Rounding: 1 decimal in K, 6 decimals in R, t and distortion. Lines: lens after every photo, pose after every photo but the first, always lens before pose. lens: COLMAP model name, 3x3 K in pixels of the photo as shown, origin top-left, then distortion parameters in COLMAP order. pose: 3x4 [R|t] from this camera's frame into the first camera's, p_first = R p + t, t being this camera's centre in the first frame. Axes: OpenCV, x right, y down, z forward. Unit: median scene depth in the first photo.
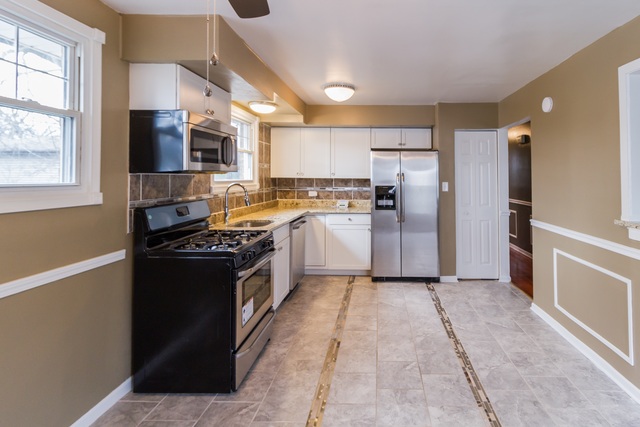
lens RADIAL K [[323.6, 0, 367.6], [0, 323.6, 168.6], [0, 0, 1]] dist [0.001574, 0.000060]
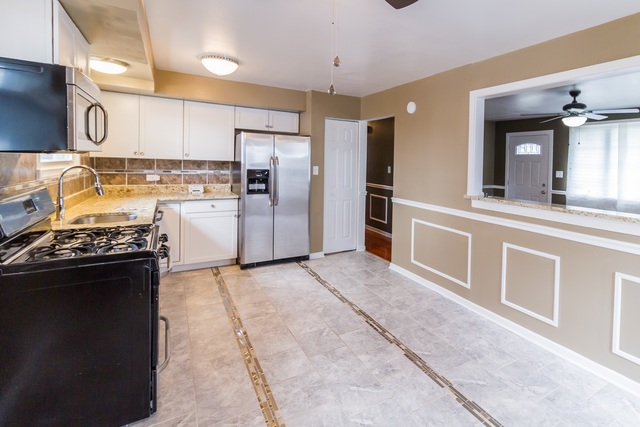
lens RADIAL K [[325.5, 0, 376.9], [0, 325.5, 166.1], [0, 0, 1]] dist [0.000017, -0.000179]
pose [[0.827210, 0.011804, 0.561769, -0.222362], [-0.039828, 0.998496, 0.037665, -0.007593], [-0.560479, -0.053531, 0.826437, 0.000902]]
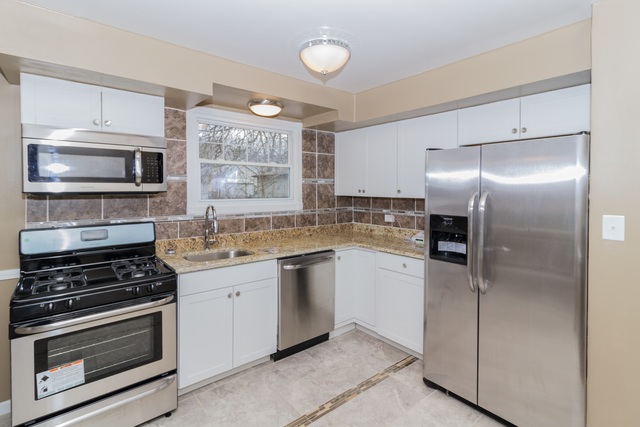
lens RADIAL K [[310.0, 0, 309.2], [0, 310.0, 193.0], [0, 0, 1]] dist [0.001225, 0.000157]
pose [[0.649392, 0.003413, -0.760446, 0.323931], [0.021061, 0.999526, 0.022472, 0.002600], [0.760162, -0.030609, 0.649012, 0.573170]]
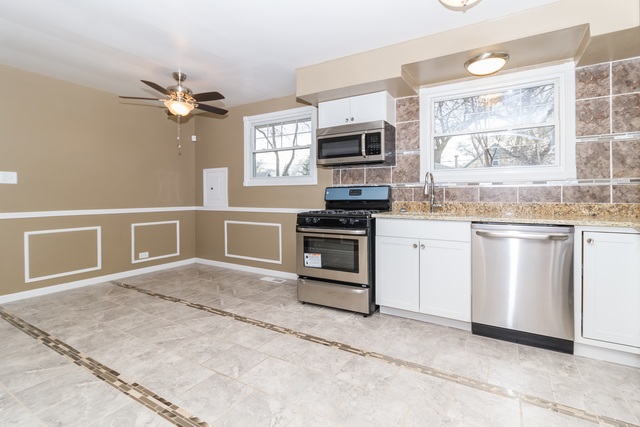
lens RADIAL K [[300.1, 0, 332.9], [0, 300.1, 197.6], [0, 0, 1]] dist [0.004570, 0.000551]
pose [[-0.460785, -0.000550, -0.887511, 0.437638], [0.022841, 0.999661, -0.012478, 0.108824], [0.887218, -0.026021, -0.460617, 0.984501]]
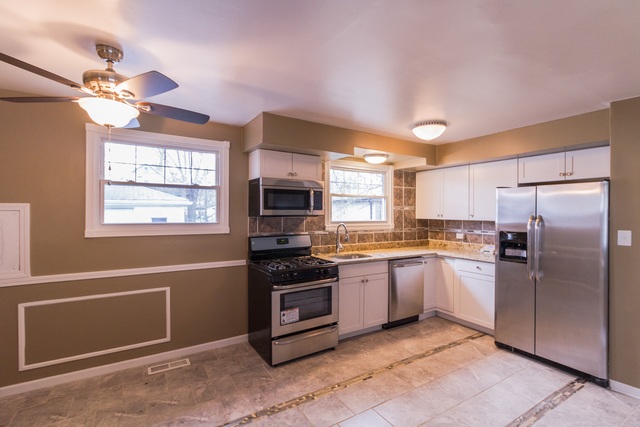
lens RADIAL K [[291.7, 0, 320.0], [0, 291.7, 213.5], [0, 0, 1]] dist [0.008136, -0.000110]
pose [[0.551183, -0.003130, -0.834379, 0.438396], [0.019033, 0.999780, 0.008822, -0.005877], [0.834167, -0.020743, 0.551121, 0.247538]]
